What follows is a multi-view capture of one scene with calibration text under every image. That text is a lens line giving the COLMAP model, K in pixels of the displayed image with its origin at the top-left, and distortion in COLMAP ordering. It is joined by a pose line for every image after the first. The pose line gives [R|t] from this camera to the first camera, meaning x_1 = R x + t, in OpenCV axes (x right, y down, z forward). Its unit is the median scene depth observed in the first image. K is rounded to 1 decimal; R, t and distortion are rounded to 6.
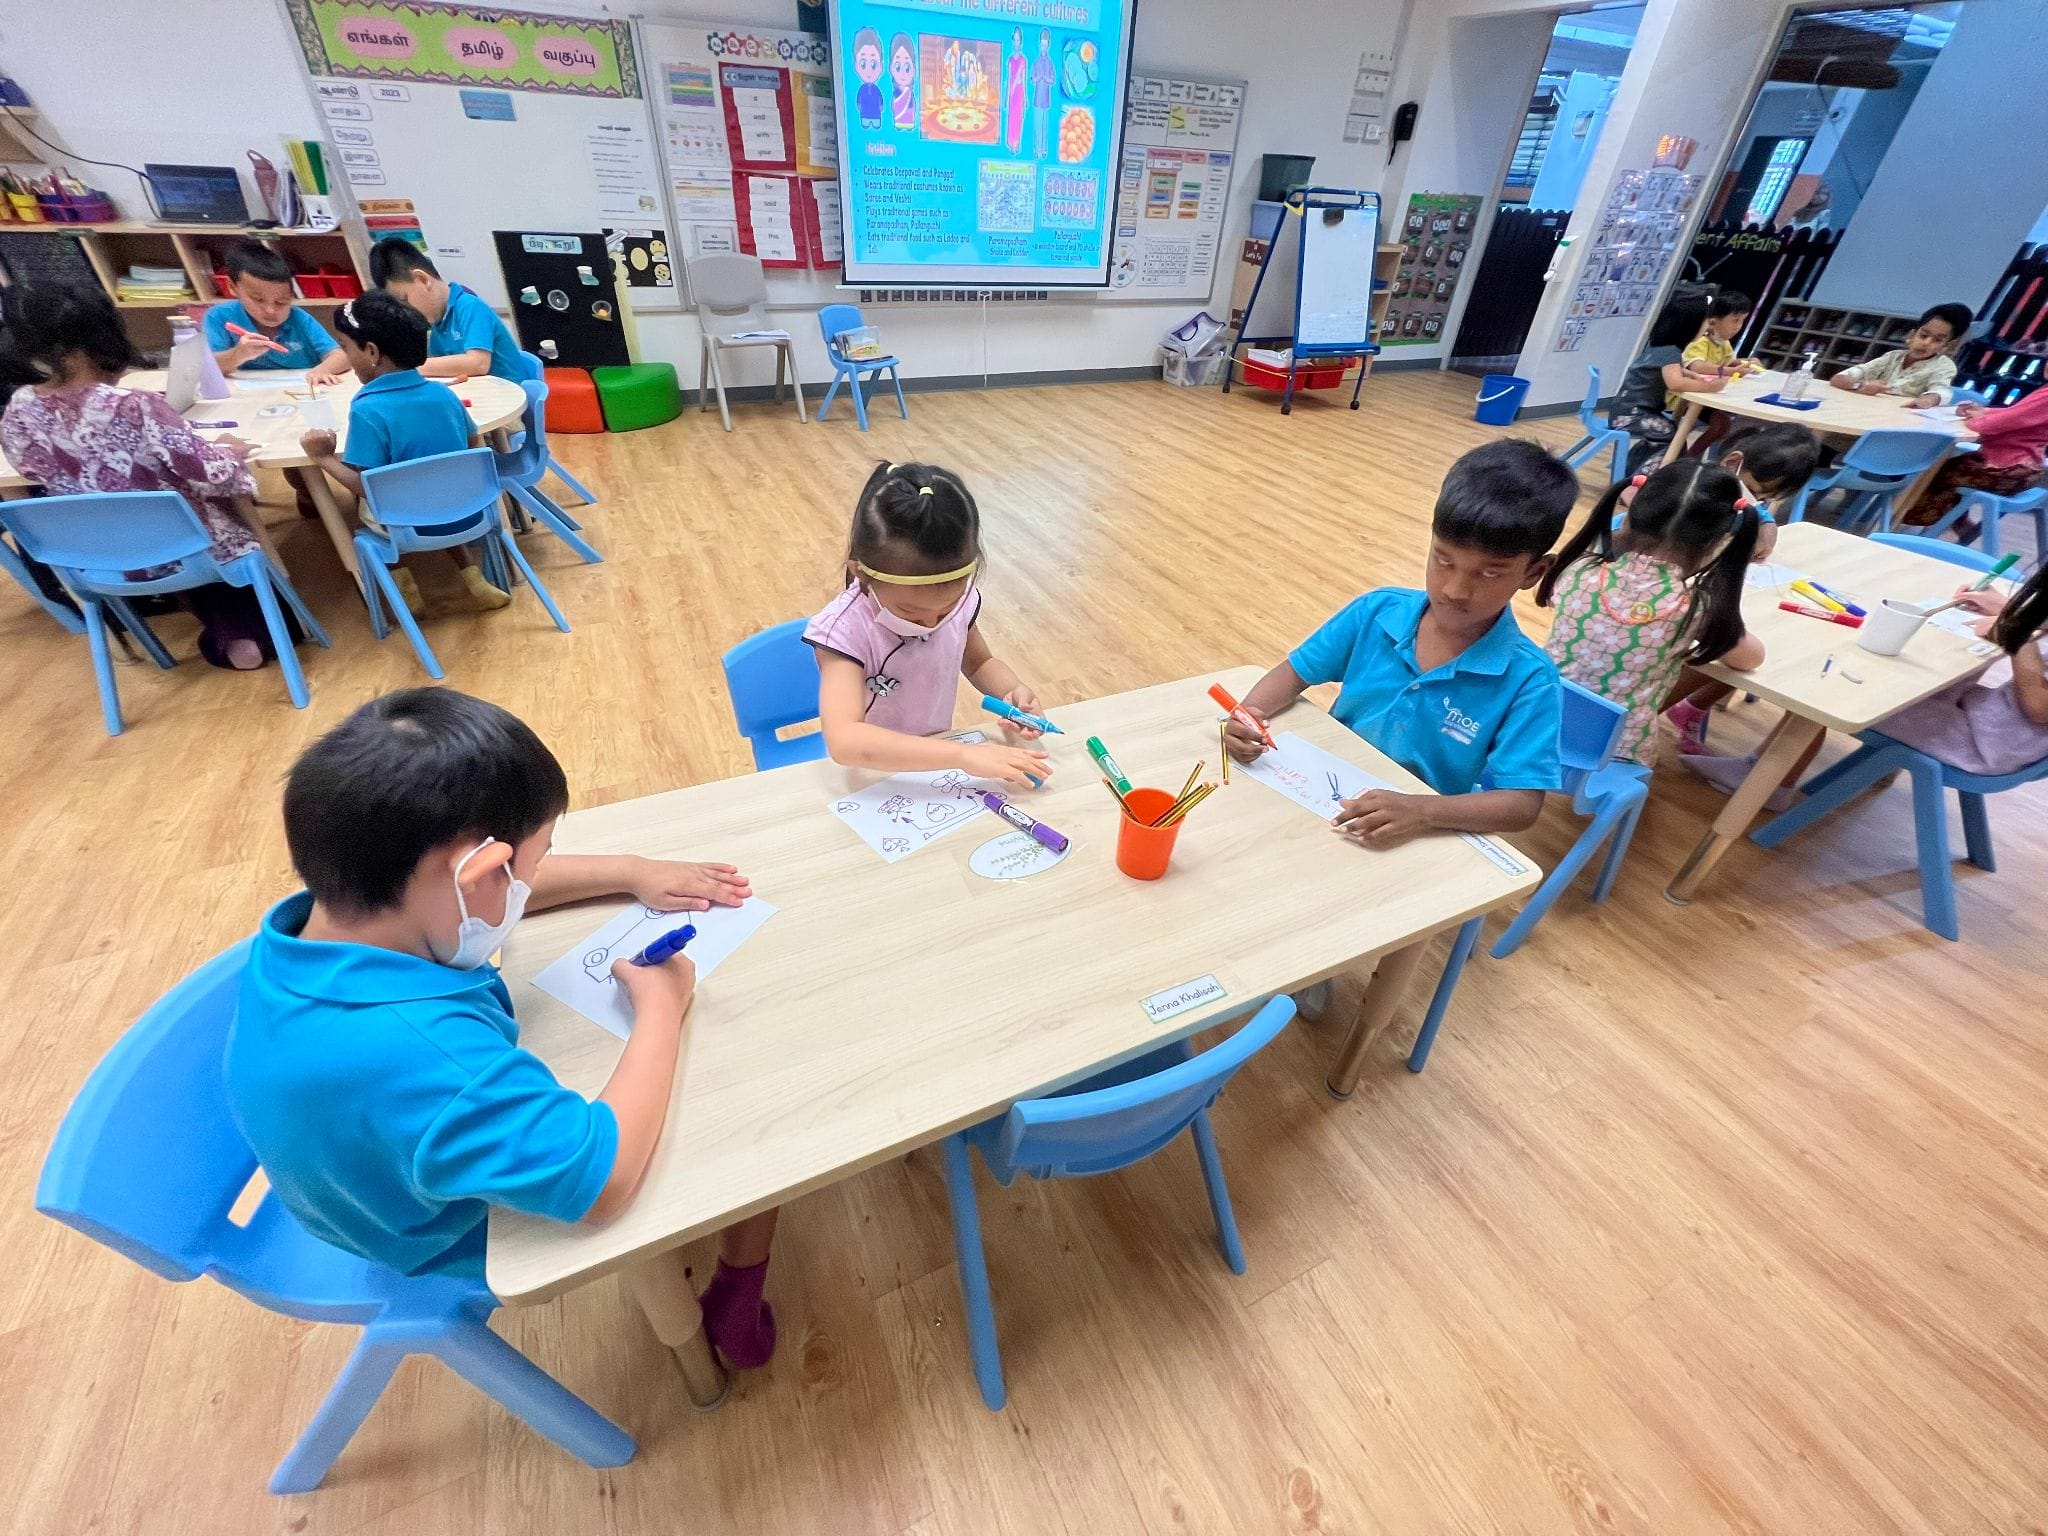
lens RADIAL K [[809.5, 0, 1026.0], [0, 809.5, 765.4], [0, 0, 1]] dist [-0.005253, 0.000697]
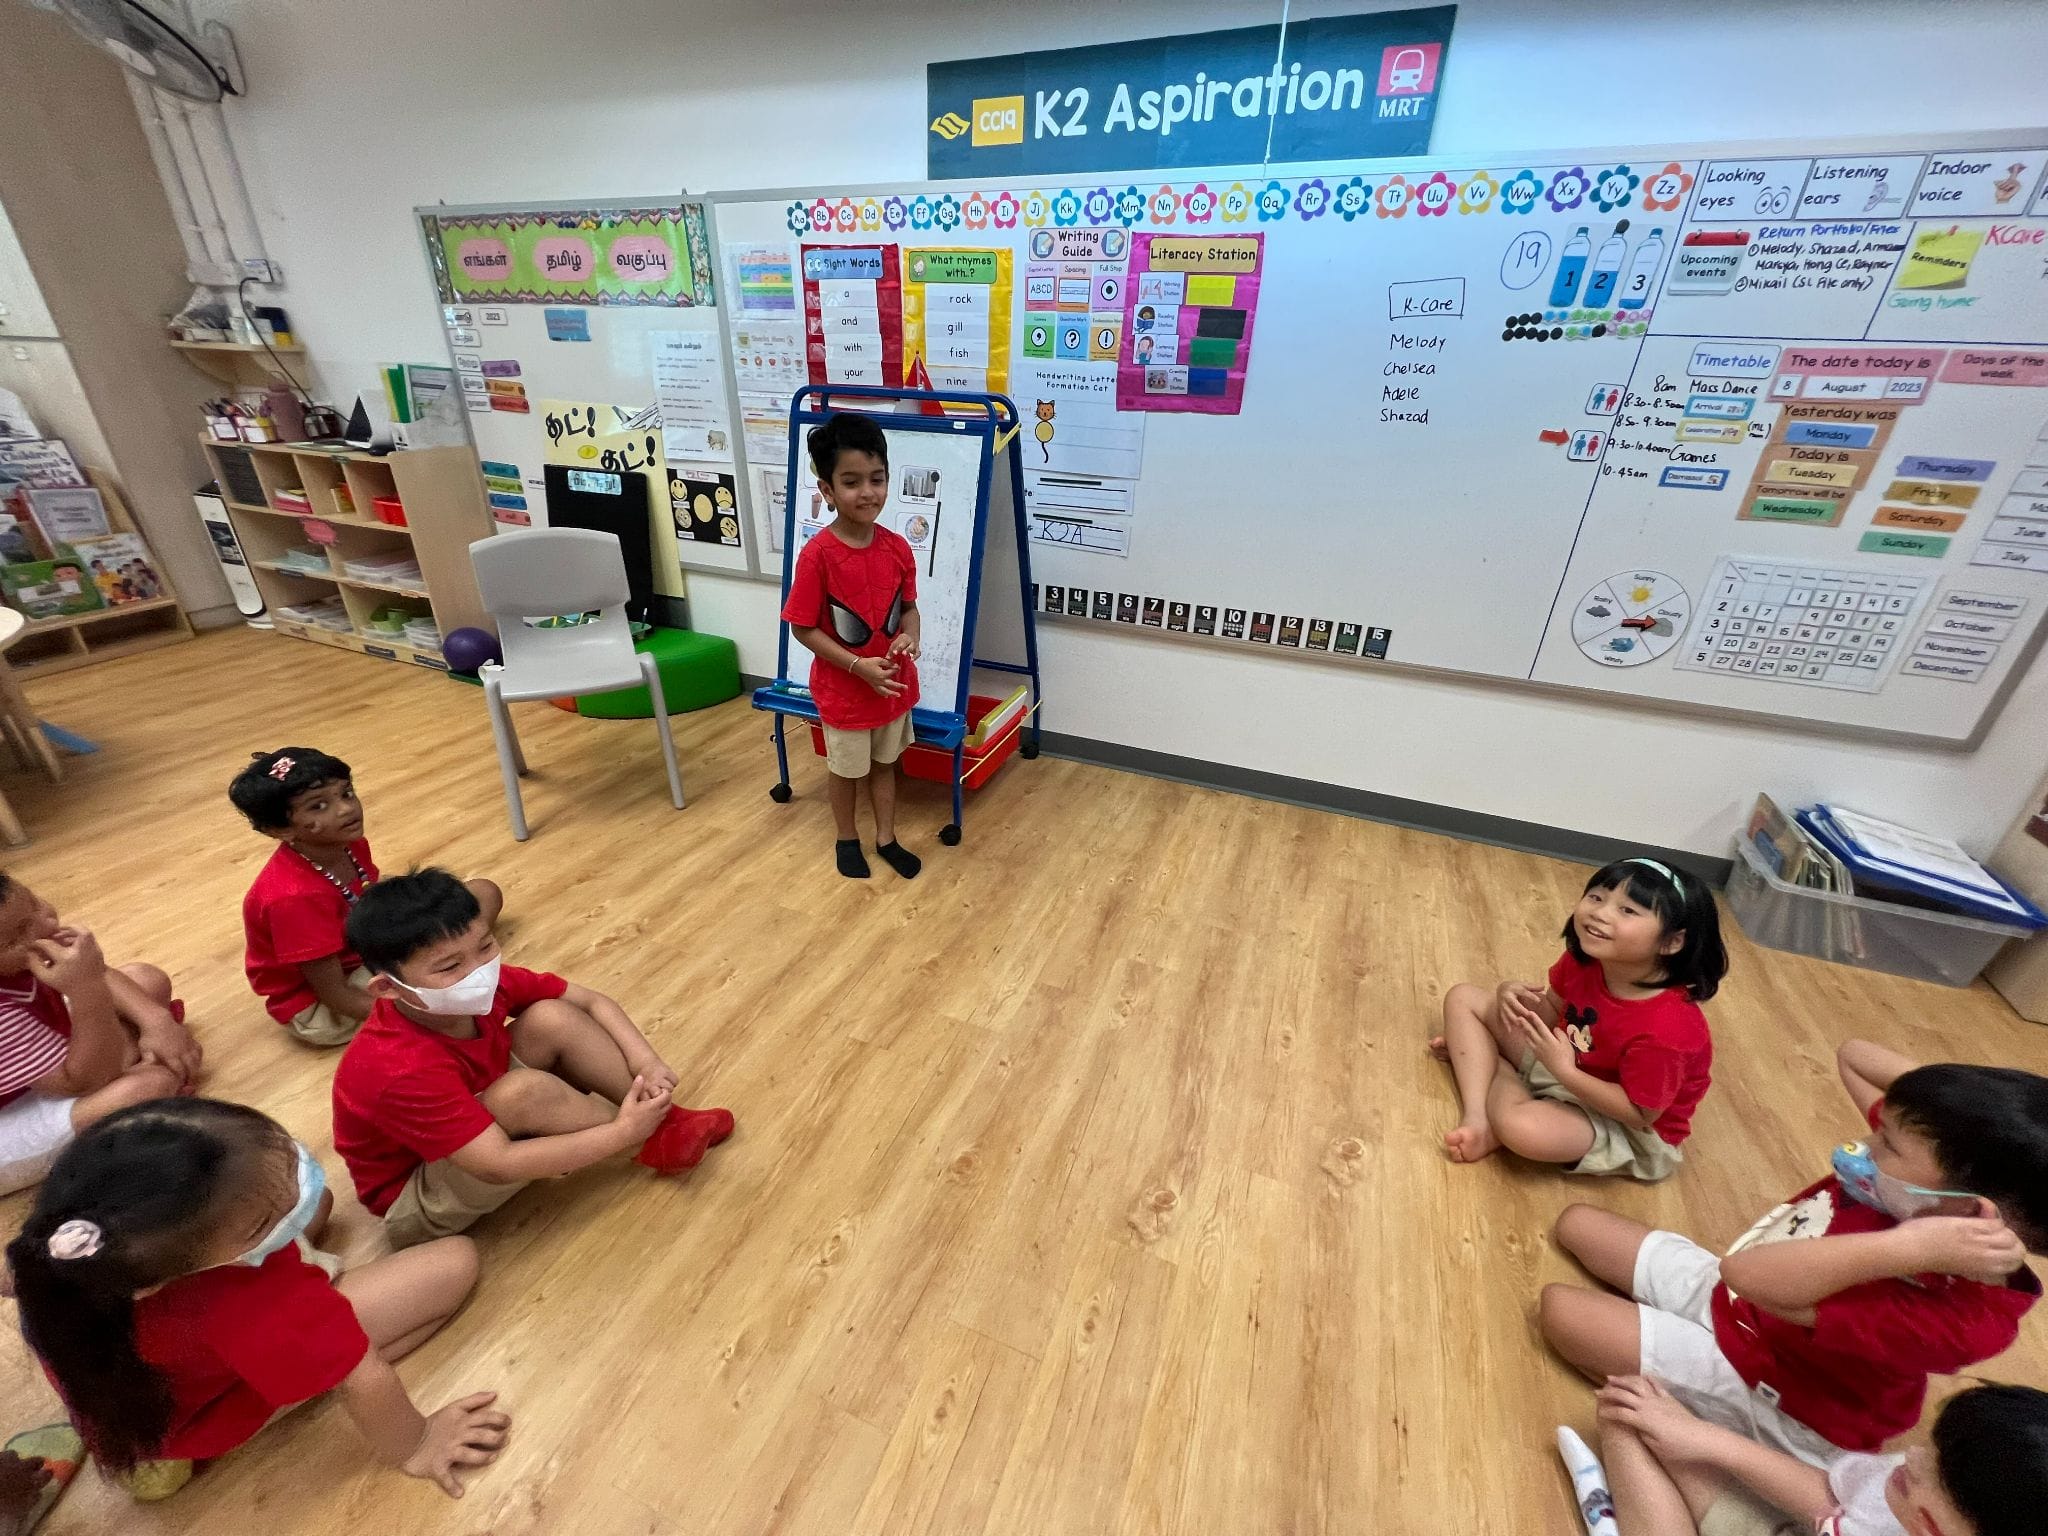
lens RADIAL K [[809.5, 0, 1027.2], [0, 809.5, 764.2], [0, 0, 1]] dist [-0.005253, 0.000697]
pose [[0.672719, 0.308670, -0.672437, 0.261725], [-0.438470, 0.898362, -0.026277, -0.531301], [0.595981, 0.312520, 0.739688, 0.713421]]
